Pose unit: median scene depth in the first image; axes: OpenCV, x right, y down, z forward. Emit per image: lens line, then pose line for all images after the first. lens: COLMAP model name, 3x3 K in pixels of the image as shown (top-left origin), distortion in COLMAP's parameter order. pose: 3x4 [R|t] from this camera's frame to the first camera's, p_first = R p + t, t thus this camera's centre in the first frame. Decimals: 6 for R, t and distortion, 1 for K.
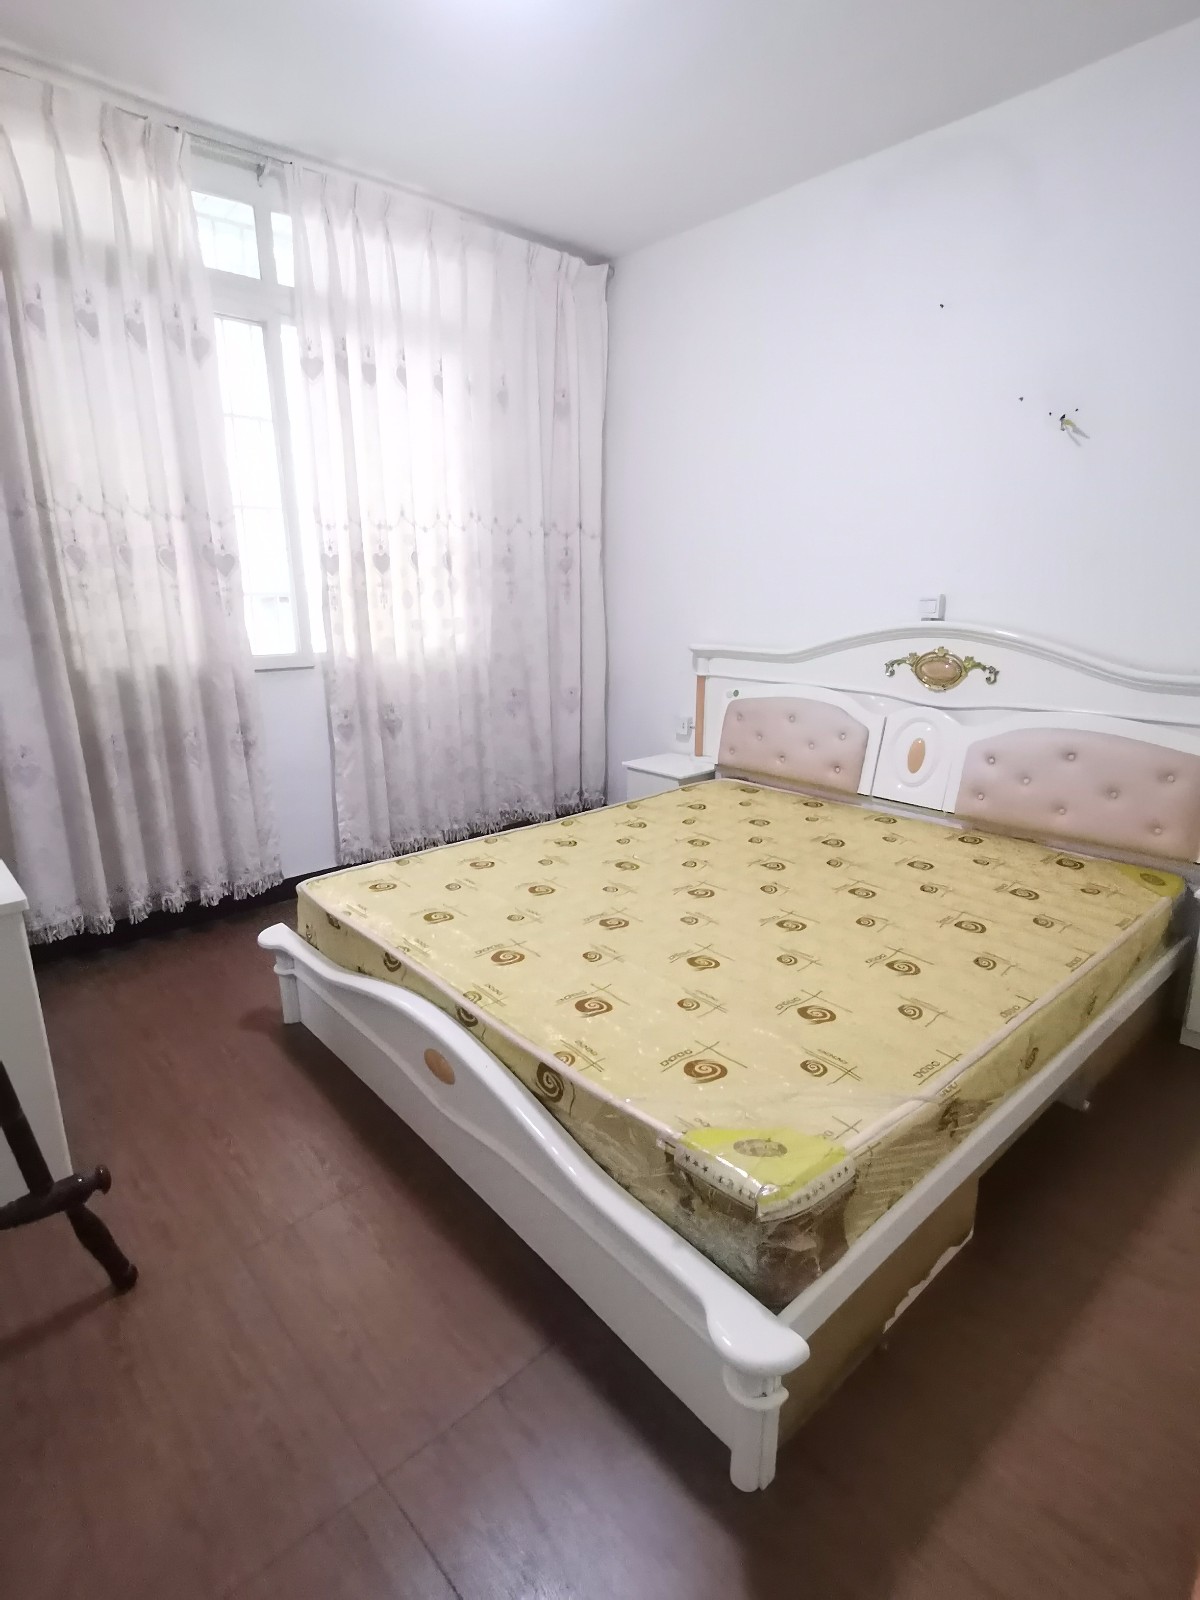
lens RADIAL K [[825.6, 0, 600.0], [0, 825.6, 800.0], [0, 0, 1]] dist [0.044681, -0.000564]
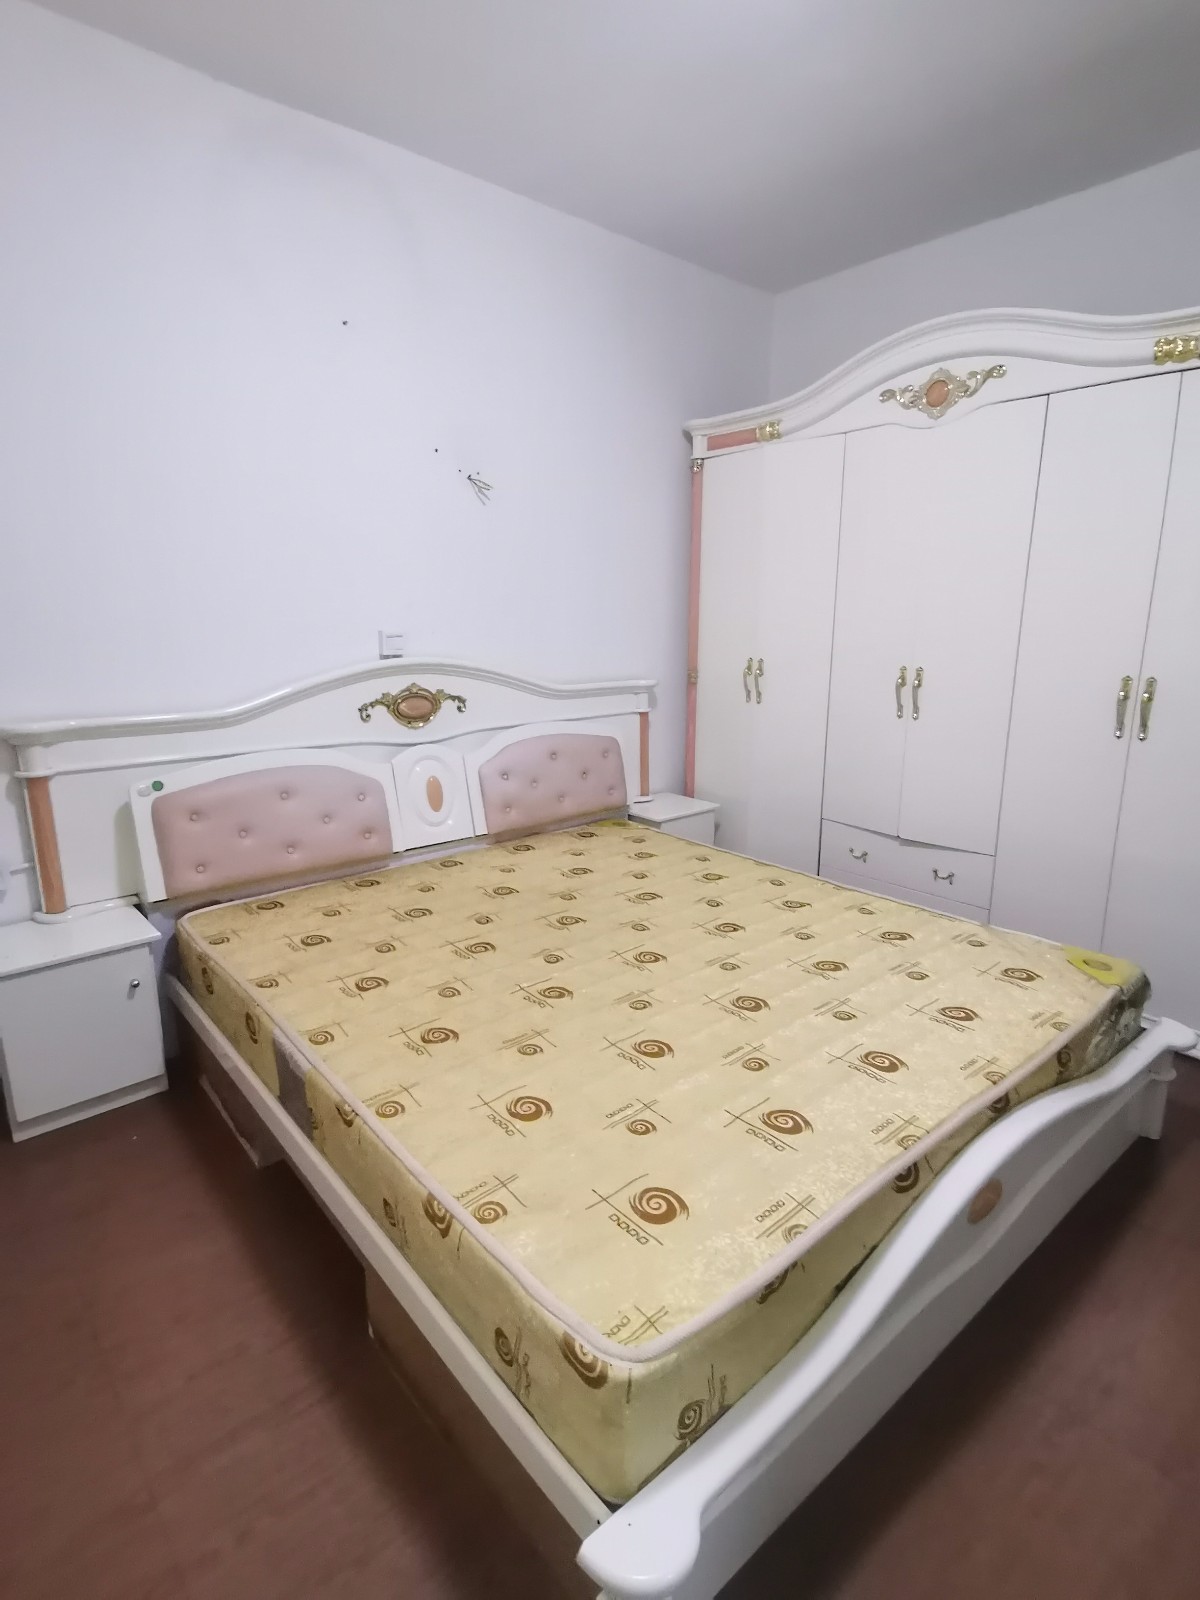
lens RADIAL K [[825.6, 0, 600.0], [0, 825.6, 800.0], [0, 0, 1]] dist [0.044681, -0.000564]
pose [[0.022140, -0.218968, 0.975481, -0.578925], [0.262041, 0.942879, 0.205703, -0.200142], [-0.964803, 0.251062, 0.078254, 0.756265]]
